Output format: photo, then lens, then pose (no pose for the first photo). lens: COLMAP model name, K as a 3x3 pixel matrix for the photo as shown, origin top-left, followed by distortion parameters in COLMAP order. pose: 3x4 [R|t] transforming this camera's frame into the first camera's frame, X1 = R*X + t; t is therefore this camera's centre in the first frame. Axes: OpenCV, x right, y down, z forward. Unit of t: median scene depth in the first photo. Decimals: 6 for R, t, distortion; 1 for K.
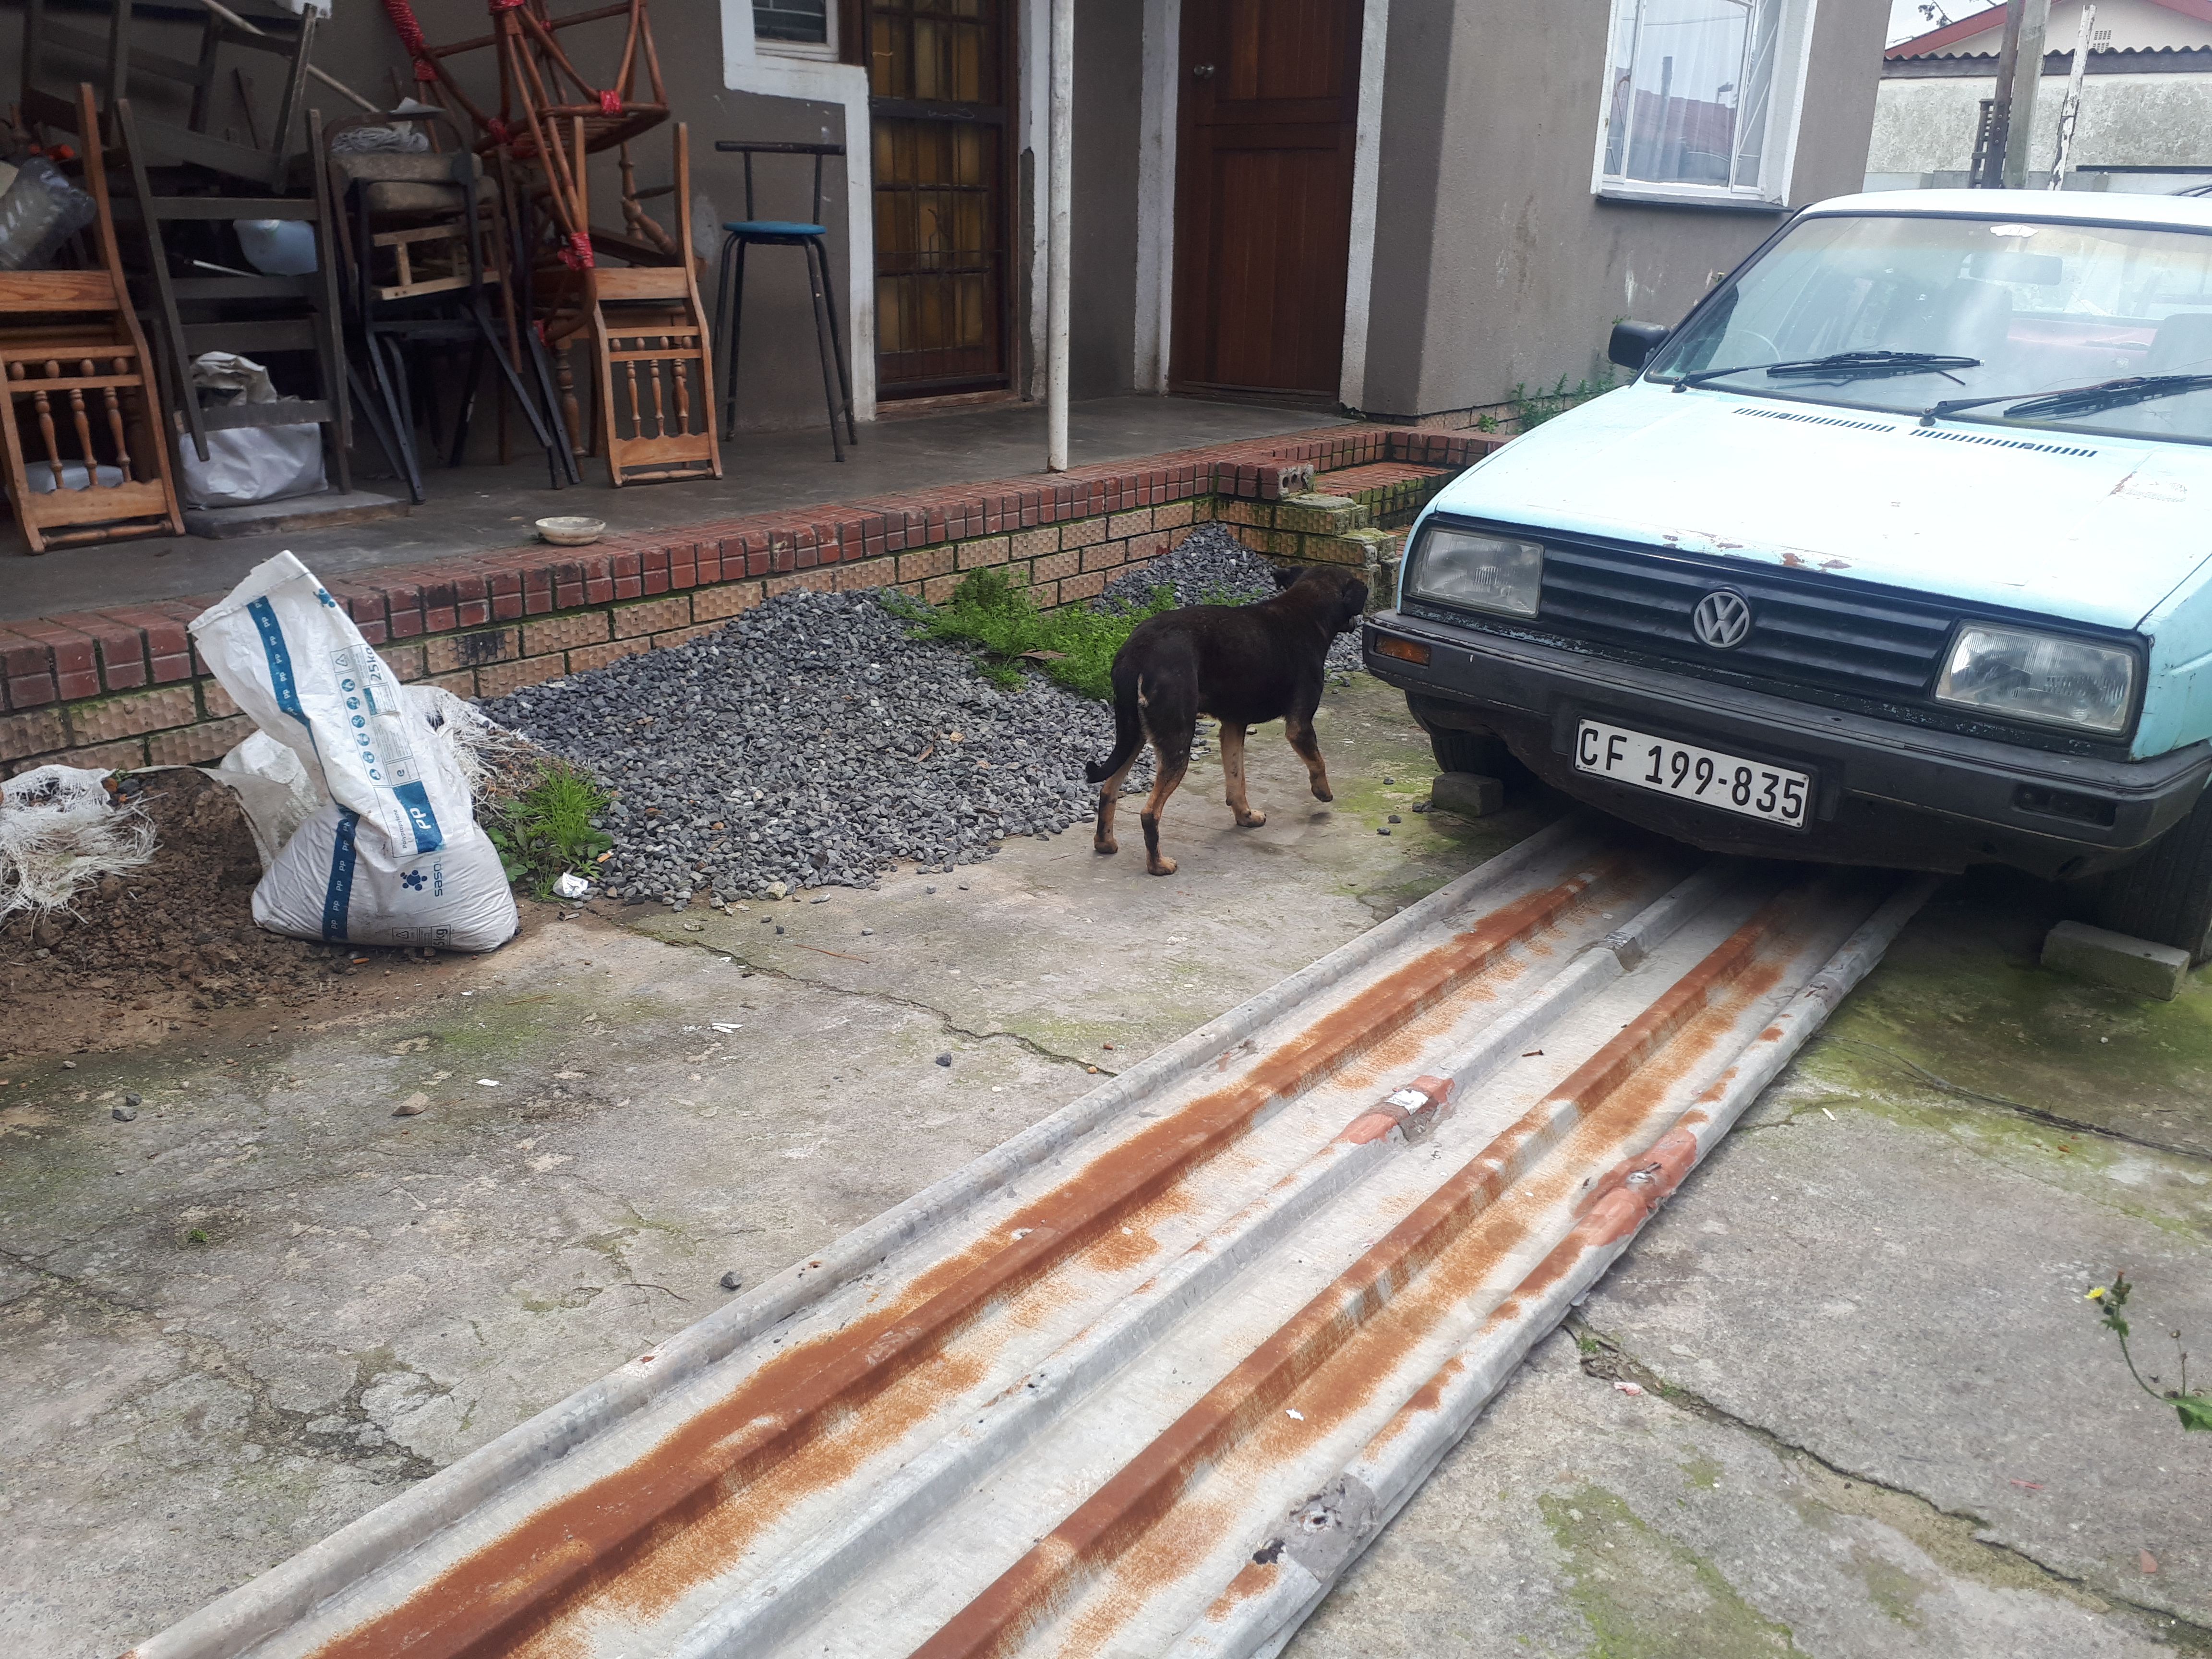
lens RADIAL K [[1797.6, 0, 1104.4], [0, 1797.6, 859.5], [0, 0, 1]] dist [0.061851, -0.152993]
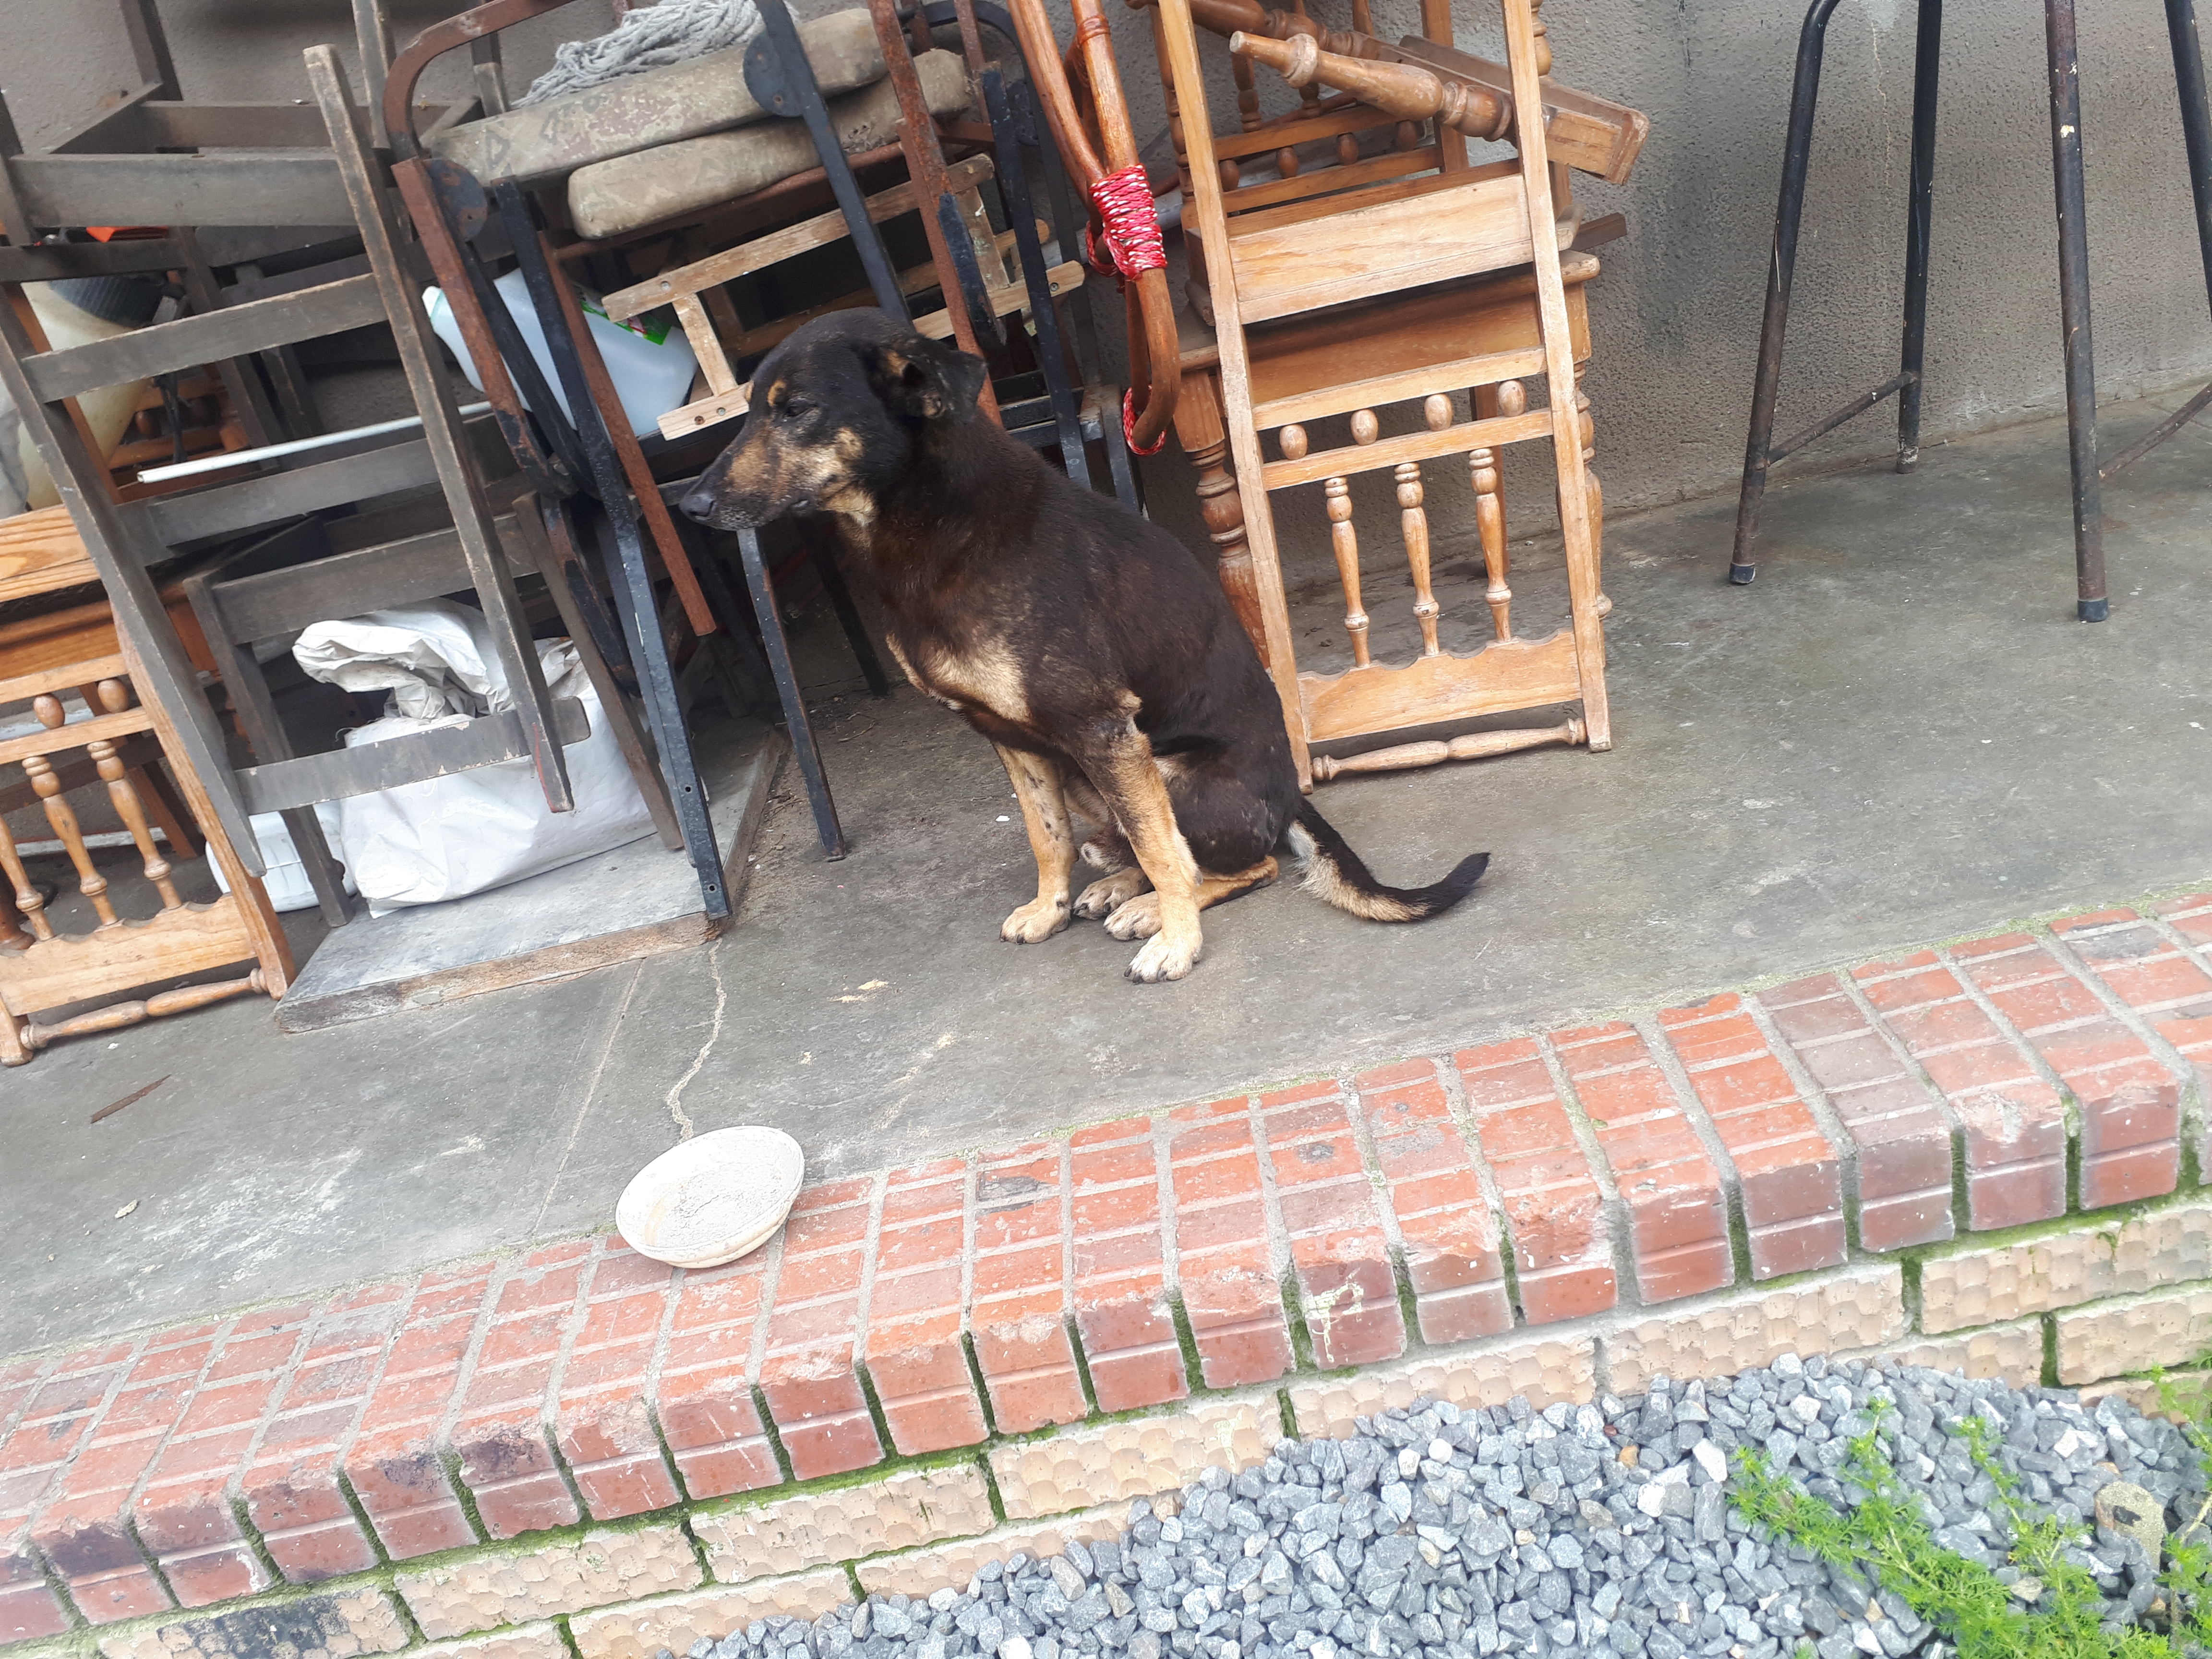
lens RADIAL K [[1797.6, 0, 1104.4], [0, 1797.6, 859.5], [0, 0, 1]] dist [0.061851, -0.152993]
pose [[0.624818, 0.195469, -0.755906, 0.008569], [-0.030811, 0.973573, 0.226288, -0.421877], [0.780162, -0.118099, 0.614329, 1.085997]]
